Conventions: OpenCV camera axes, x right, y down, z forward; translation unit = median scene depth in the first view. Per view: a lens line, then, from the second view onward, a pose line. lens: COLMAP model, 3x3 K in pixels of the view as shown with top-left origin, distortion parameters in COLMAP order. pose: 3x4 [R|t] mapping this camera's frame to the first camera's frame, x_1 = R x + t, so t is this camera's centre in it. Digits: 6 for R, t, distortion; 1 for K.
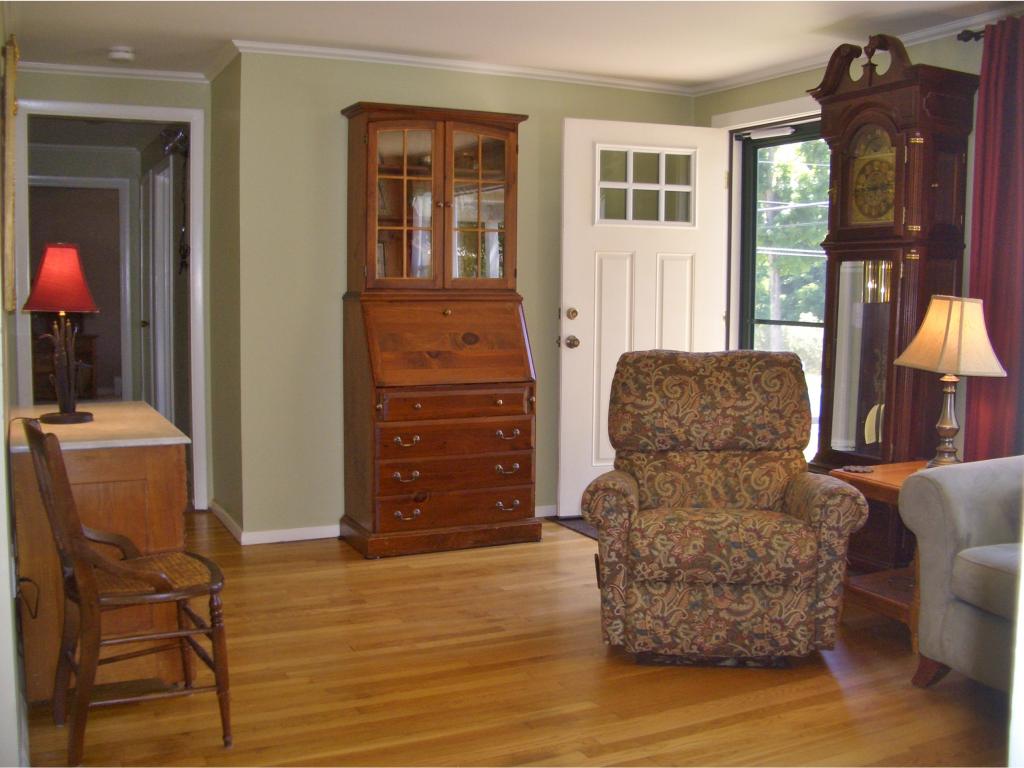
lens RADIAL K [[1062.8, 0, 512.0], [0, 1062.8, 384.0], [0, 0, 1]] dist [-0.206428, 0.169534]
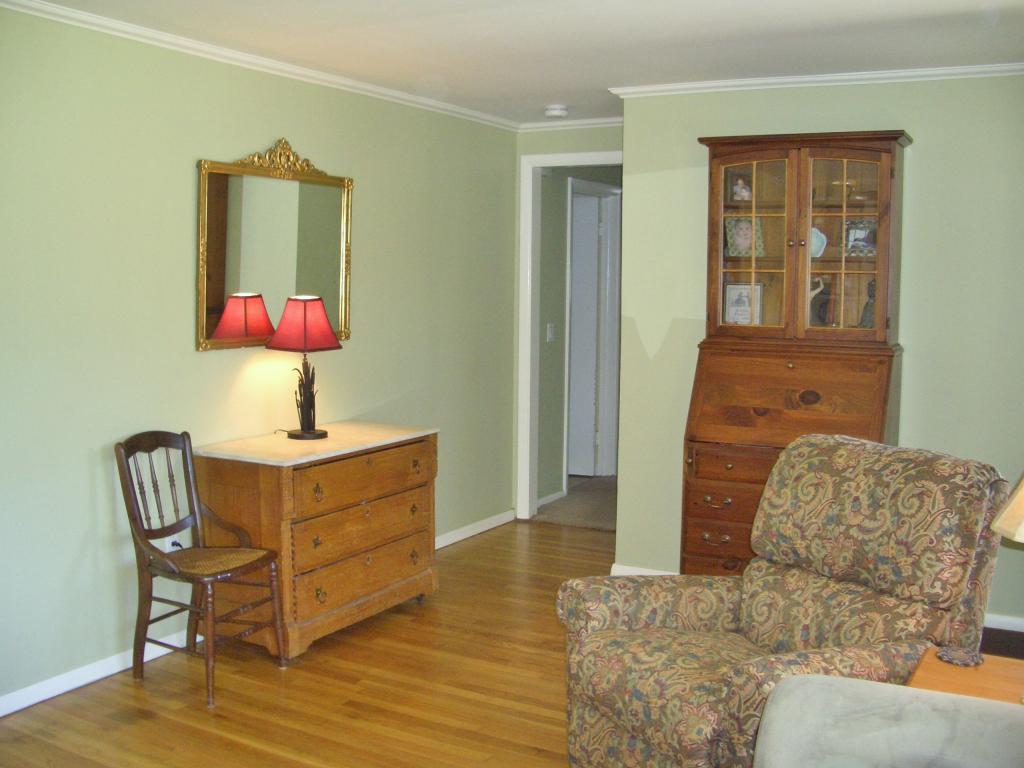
lens RADIAL K [[1062.8, 0, 512.0], [0, 1062.8, 384.0], [0, 0, 1]] dist [-0.206428, 0.169534]
pose [[0.571113, 0.079239, -0.817038, 0.652090], [-0.080621, 0.995932, 0.040234, -0.085887], [0.816903, 0.042893, 0.575178, 0.385912]]
